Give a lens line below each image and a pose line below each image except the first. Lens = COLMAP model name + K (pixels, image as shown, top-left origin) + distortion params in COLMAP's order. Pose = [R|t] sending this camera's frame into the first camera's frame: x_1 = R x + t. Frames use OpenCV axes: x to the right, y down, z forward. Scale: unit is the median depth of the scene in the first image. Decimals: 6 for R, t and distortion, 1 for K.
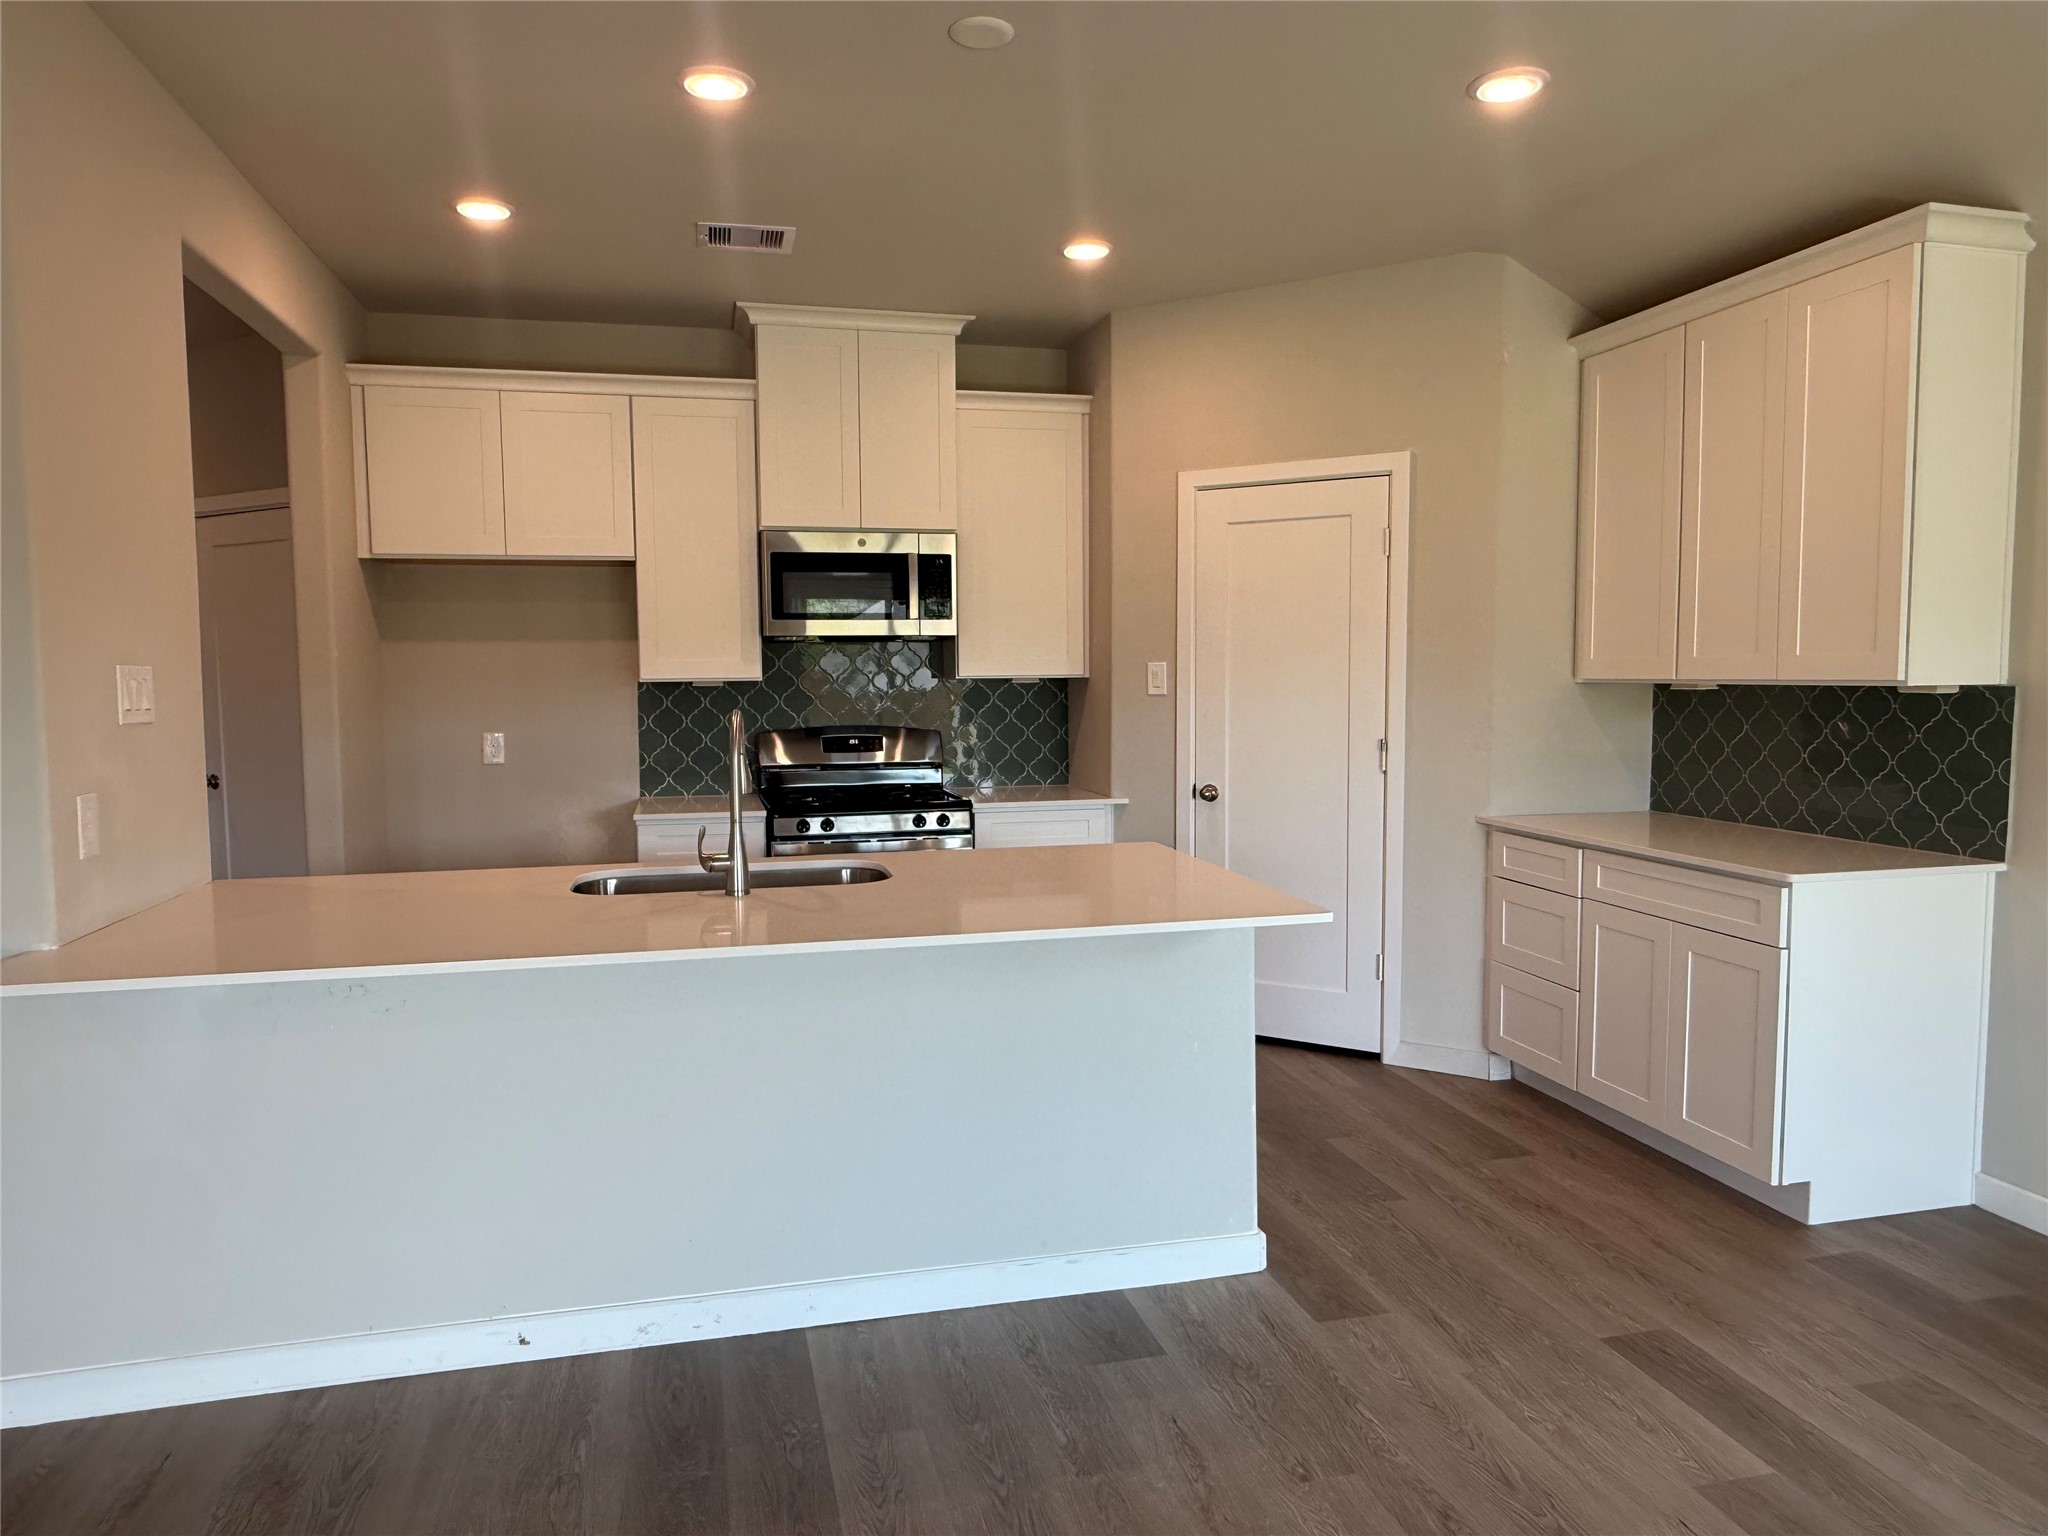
lens RADIAL K [[1341.2, 0, 1026.7], [0, 1341.2, 774.6], [0, 0, 1]] dist [0.000190, -0.000287]
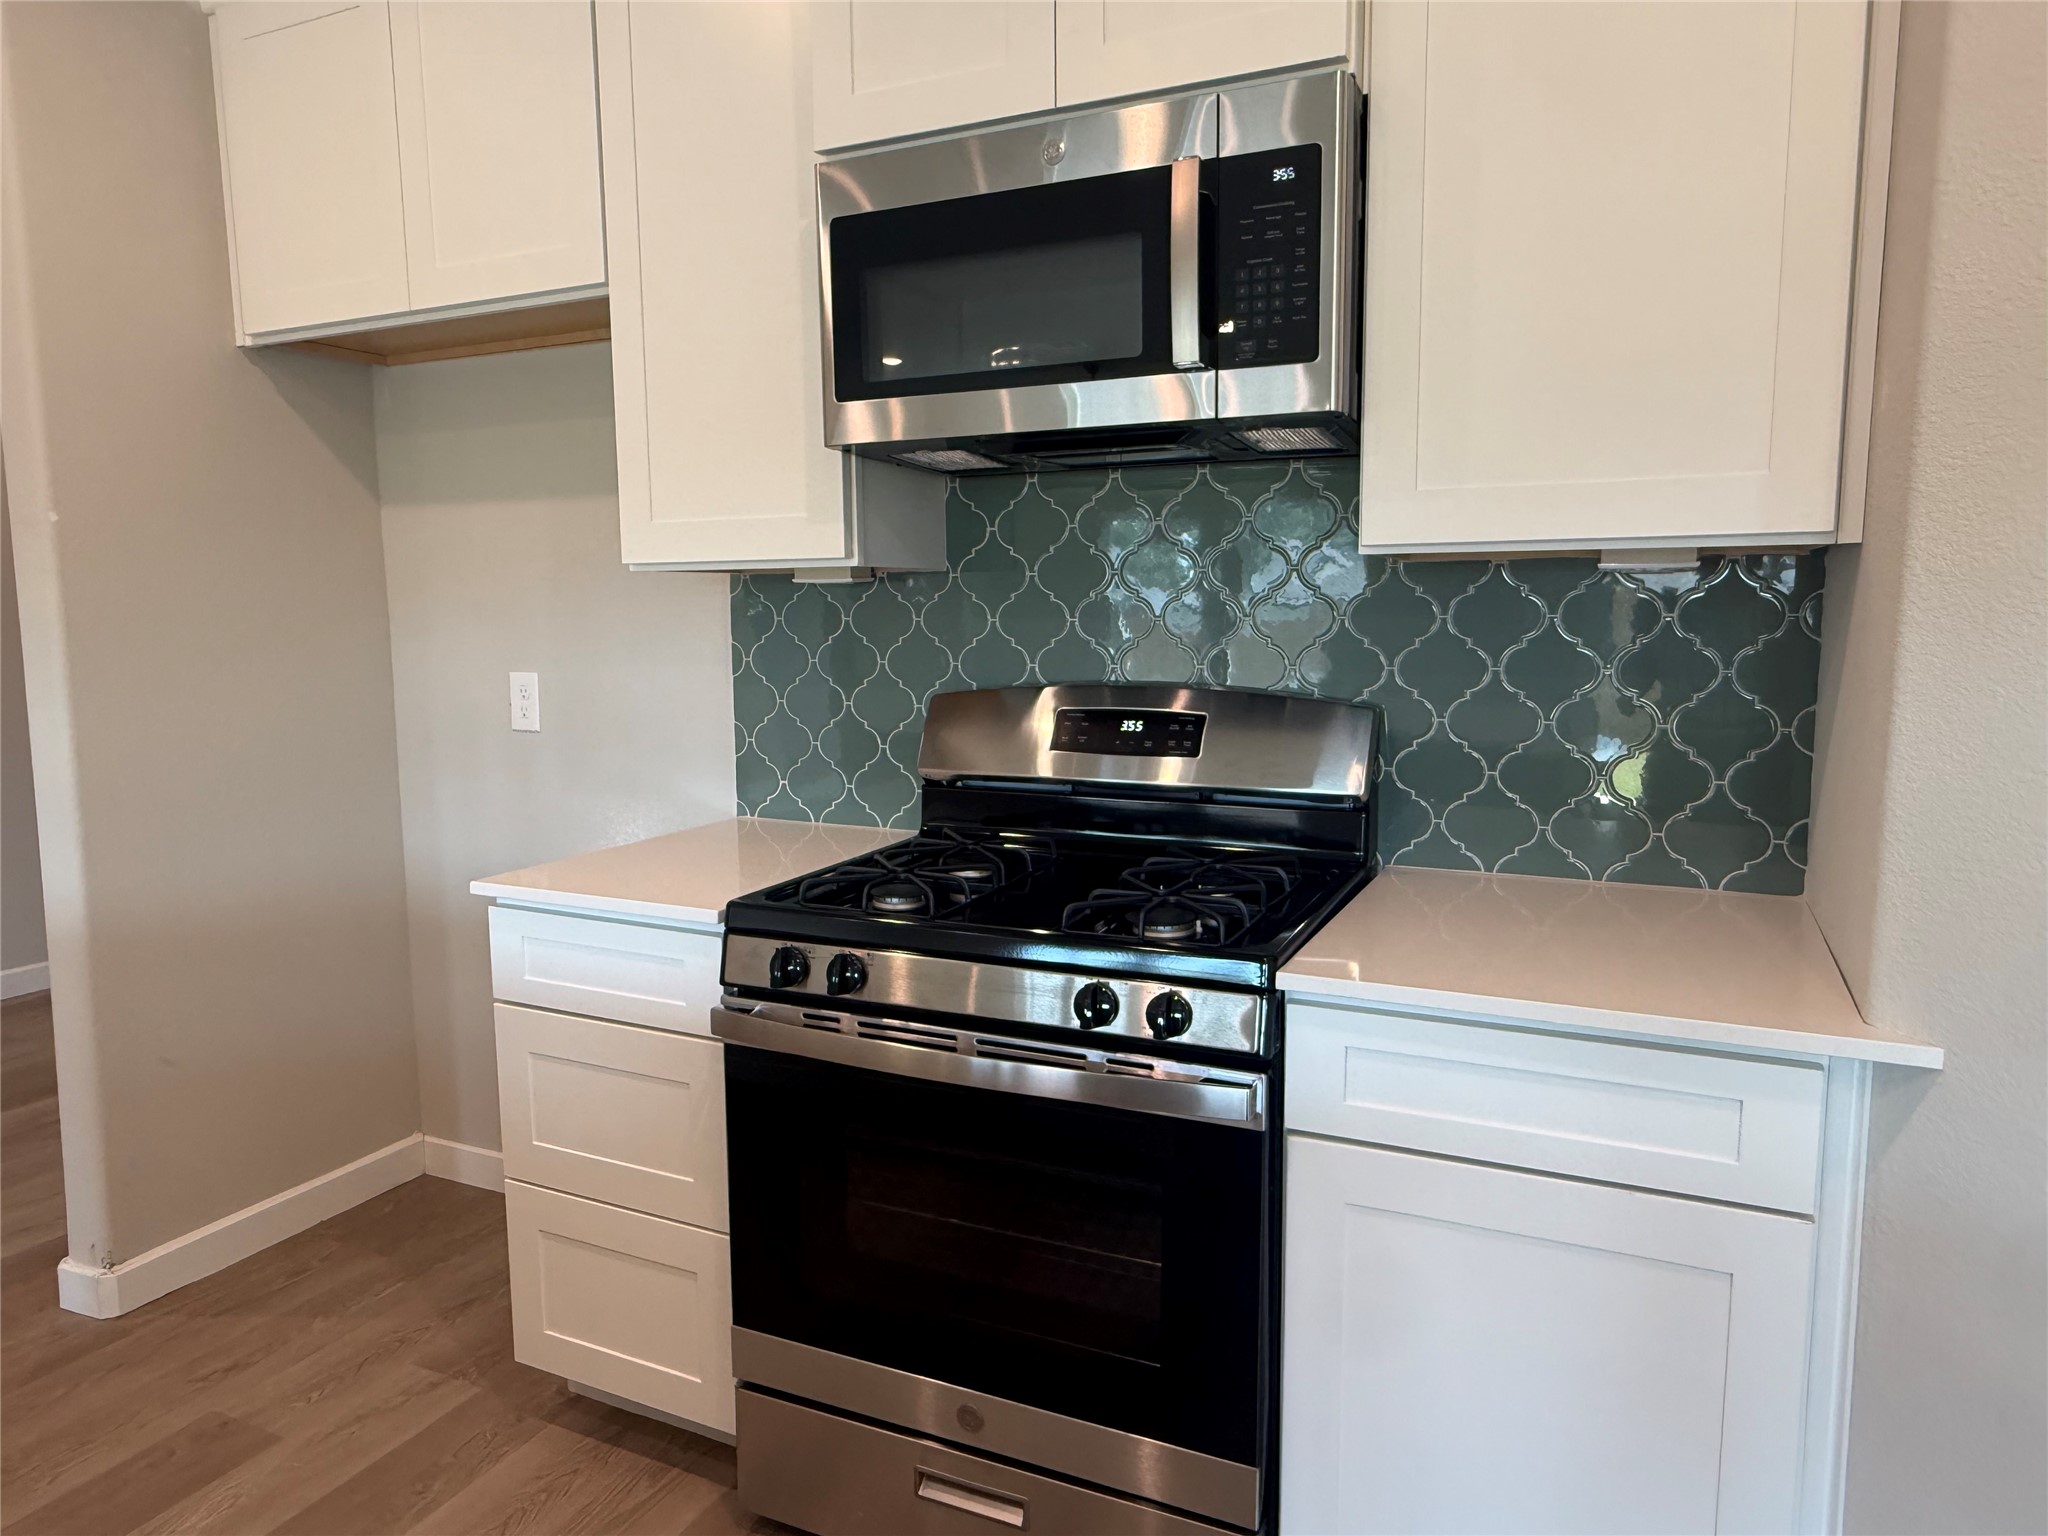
lens RADIAL K [[1341.2, 0, 1026.1], [0, 1341.2, 754.2], [0, 0, 1]] dist [0.000190, -0.000287]
pose [[0.752595, 0.076168, -0.654064, 0.104587], [-0.044328, 0.996895, 0.065087, -0.041816], [0.656990, -0.019991, 0.753634, 0.719646]]
